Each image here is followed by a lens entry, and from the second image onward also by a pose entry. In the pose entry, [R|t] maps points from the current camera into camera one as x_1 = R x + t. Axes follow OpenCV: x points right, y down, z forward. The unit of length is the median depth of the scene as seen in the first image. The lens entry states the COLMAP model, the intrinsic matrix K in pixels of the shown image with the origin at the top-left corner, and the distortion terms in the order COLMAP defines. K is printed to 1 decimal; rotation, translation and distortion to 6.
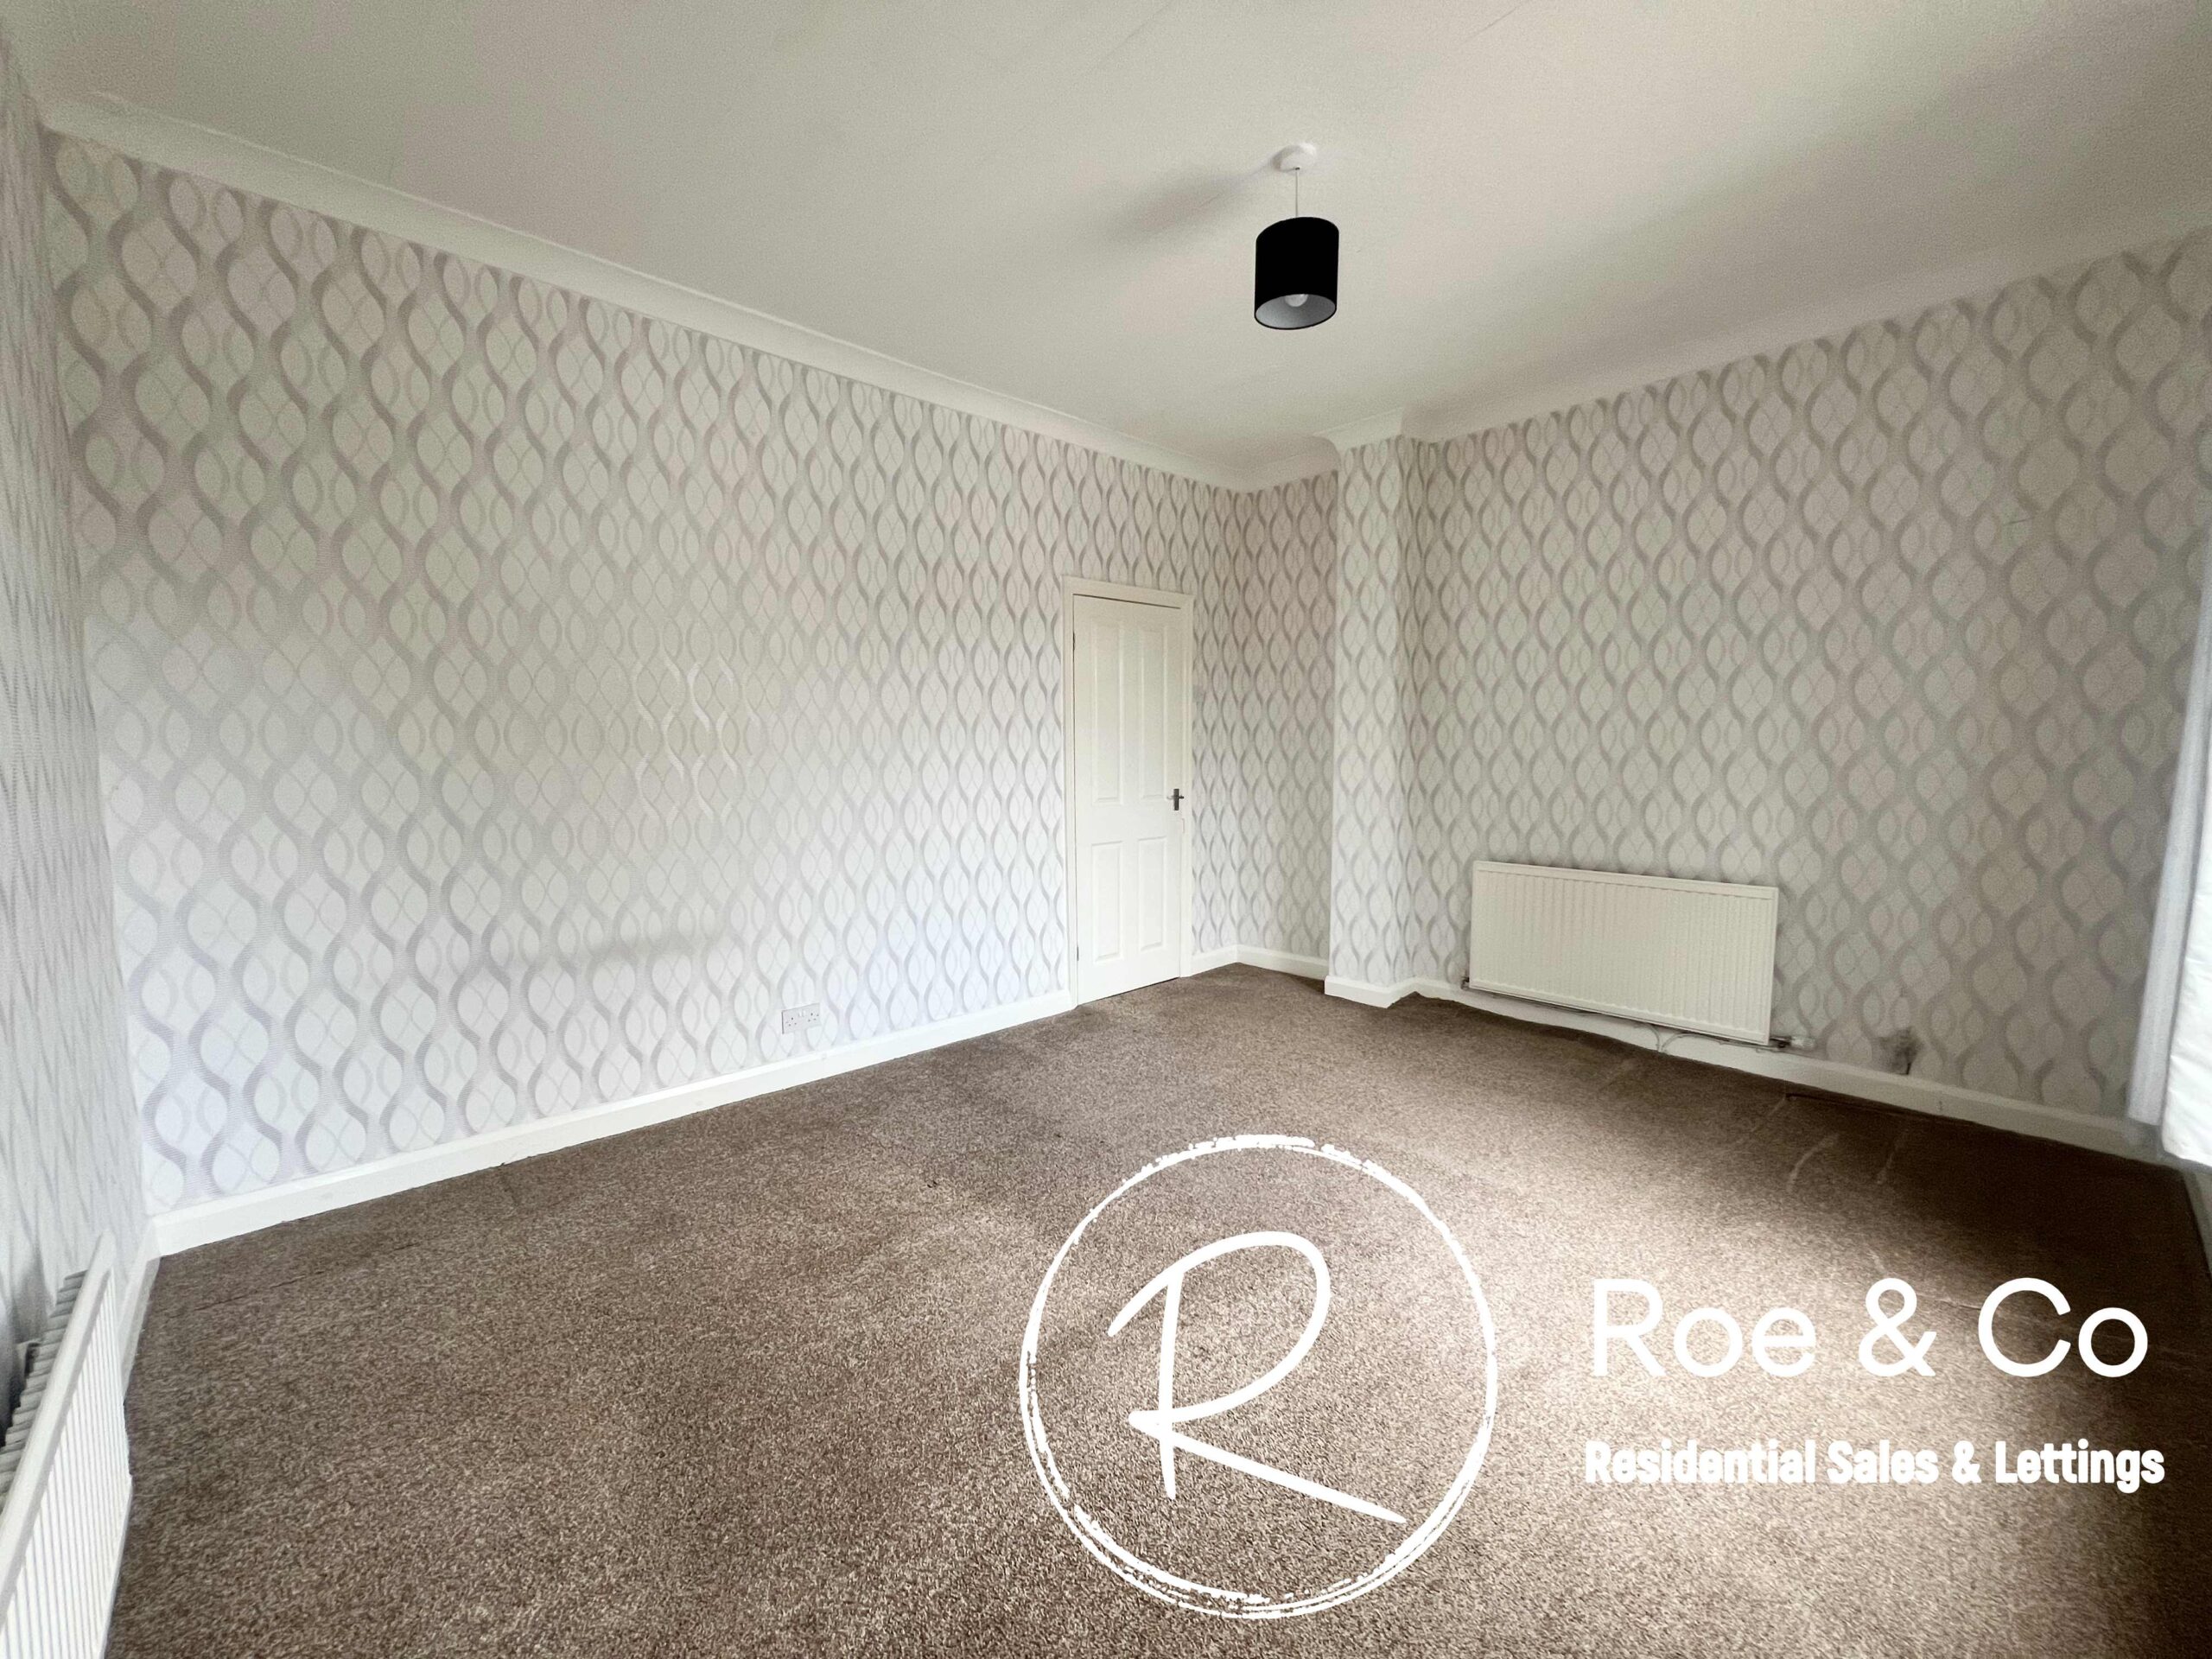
lens RADIAL K [[887.9, 0, 1106.0], [0, 887.9, 829.5], [0, 0, 1]] dist [-0.001423, 0.000109]
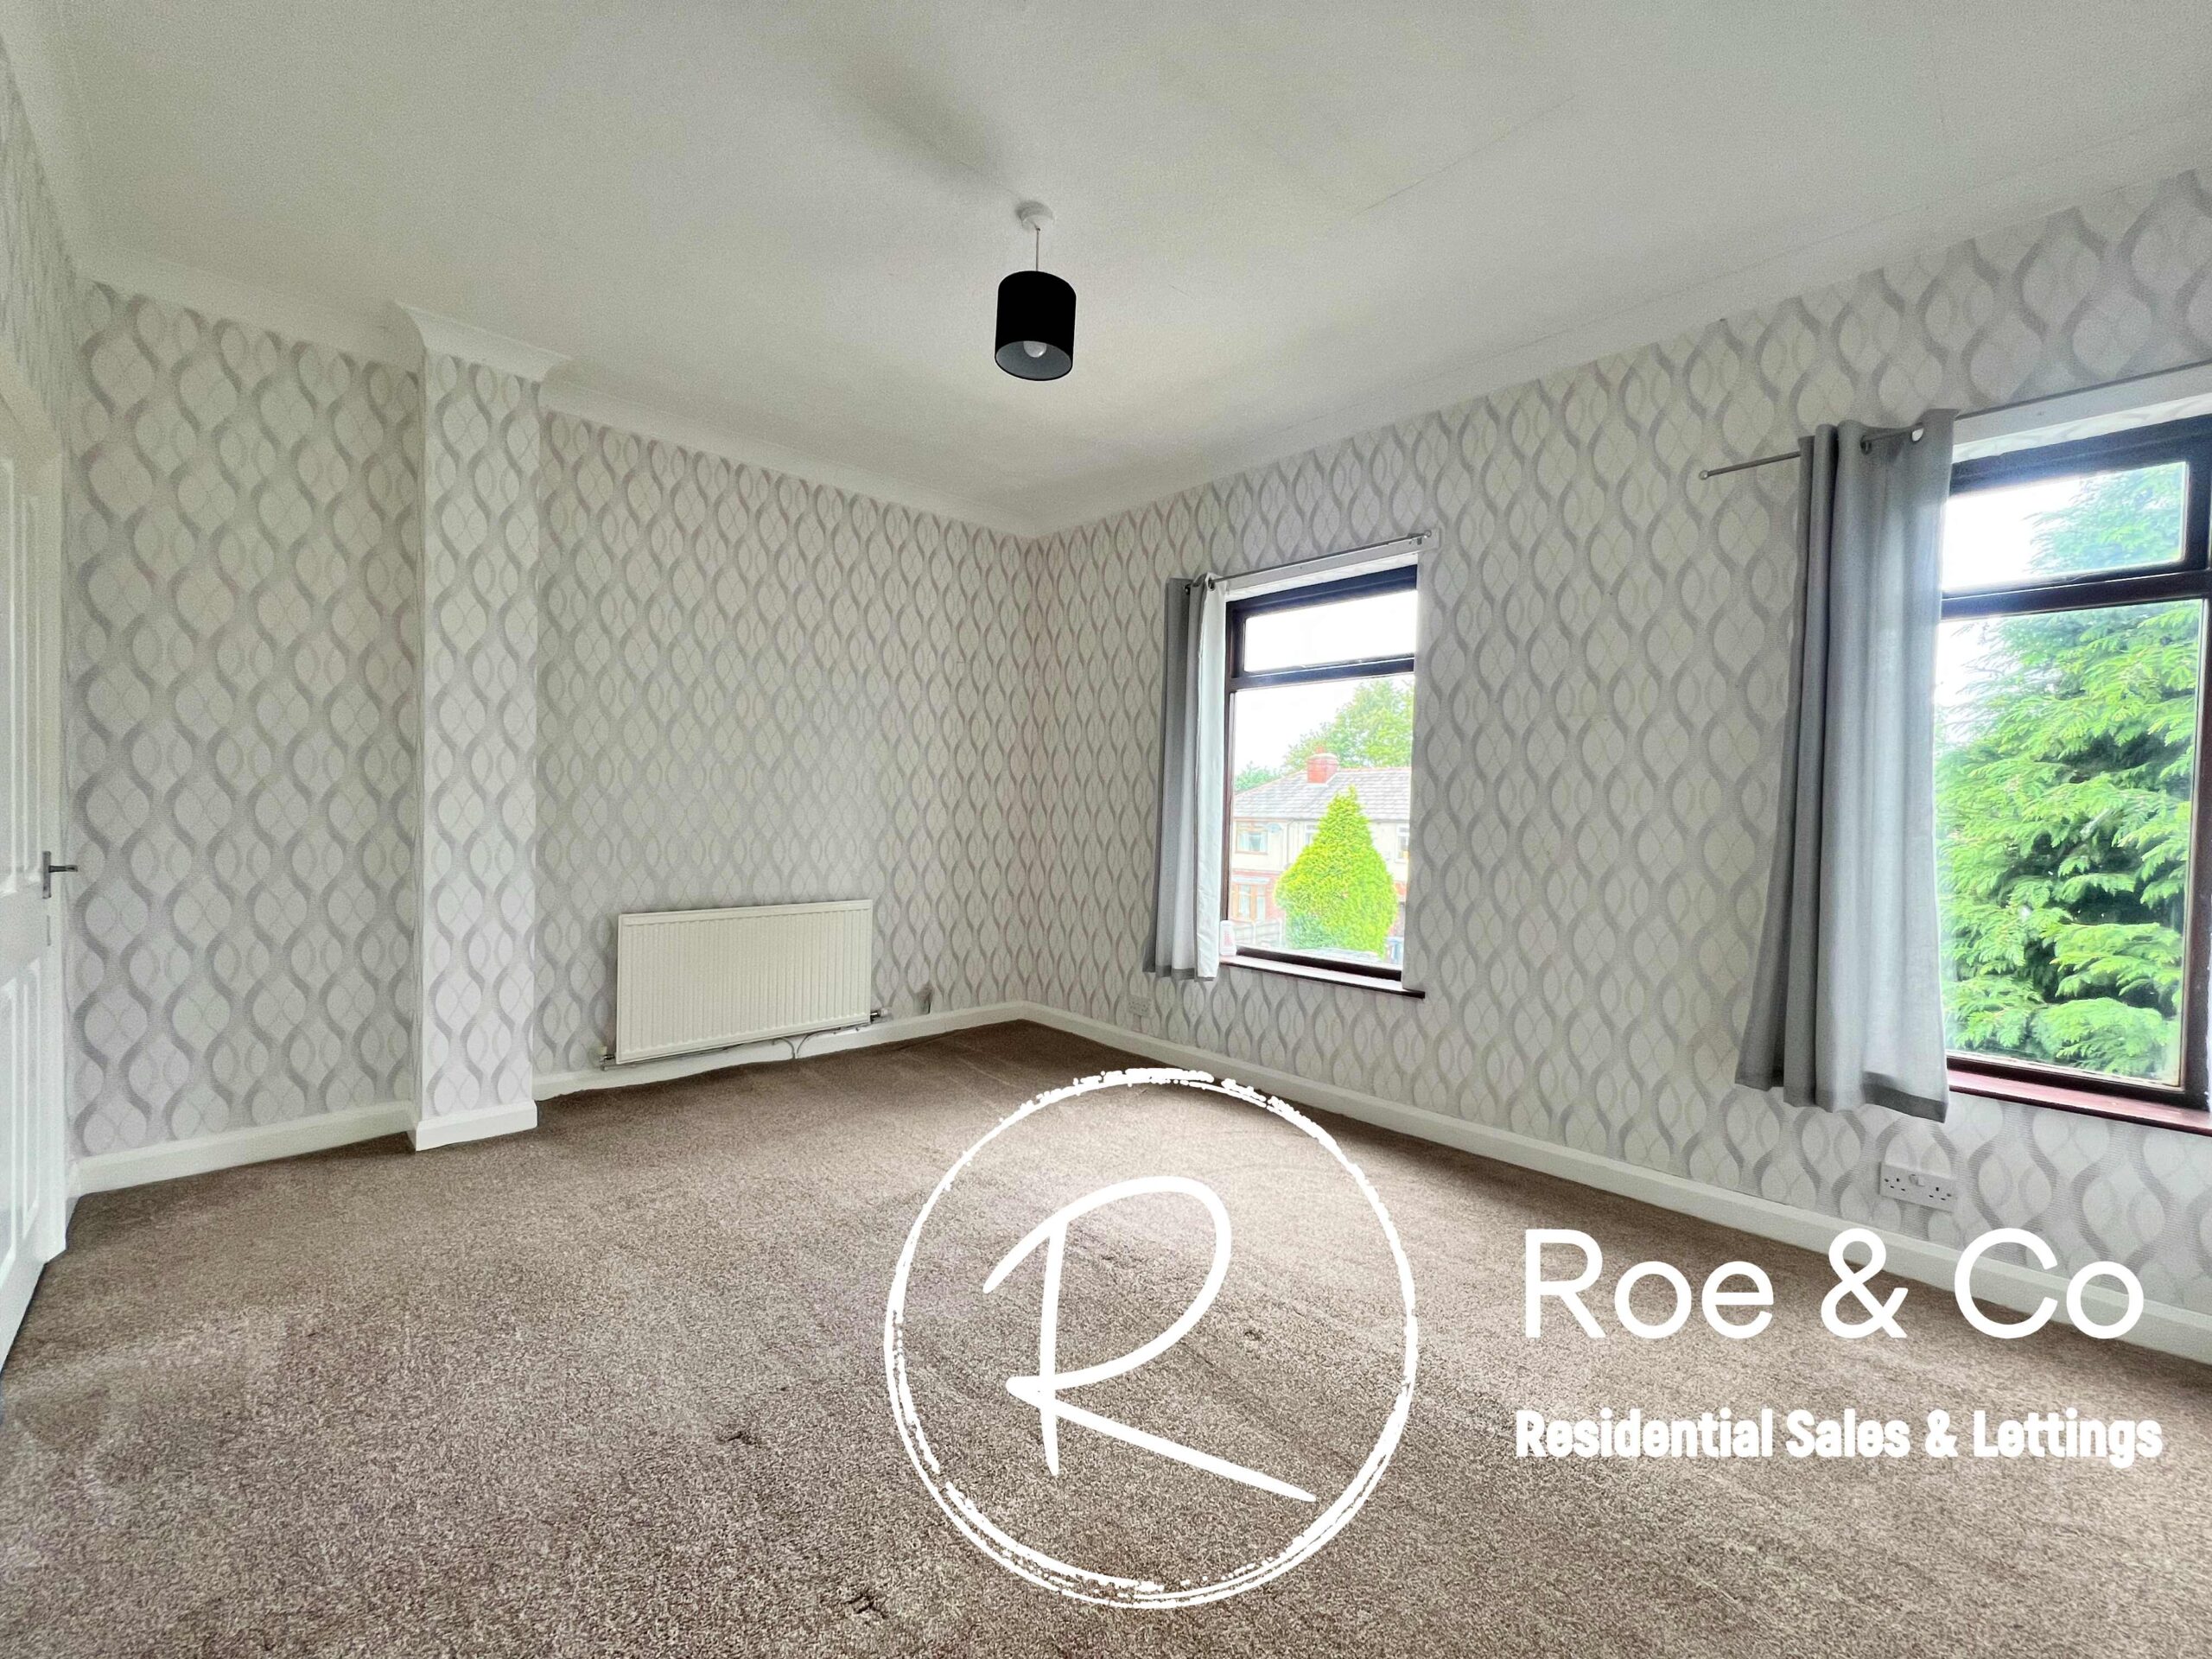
lens RADIAL K [[887.9, 0, 1106.0], [0, 887.9, 829.5], [0, 0, 1]] dist [-0.001423, 0.000109]
pose [[-0.003659, -0.024088, 0.999703, -0.498569], [0.067981, 0.997391, 0.024281, -0.041538], [-0.997680, 0.068050, -0.002012, 0.576175]]
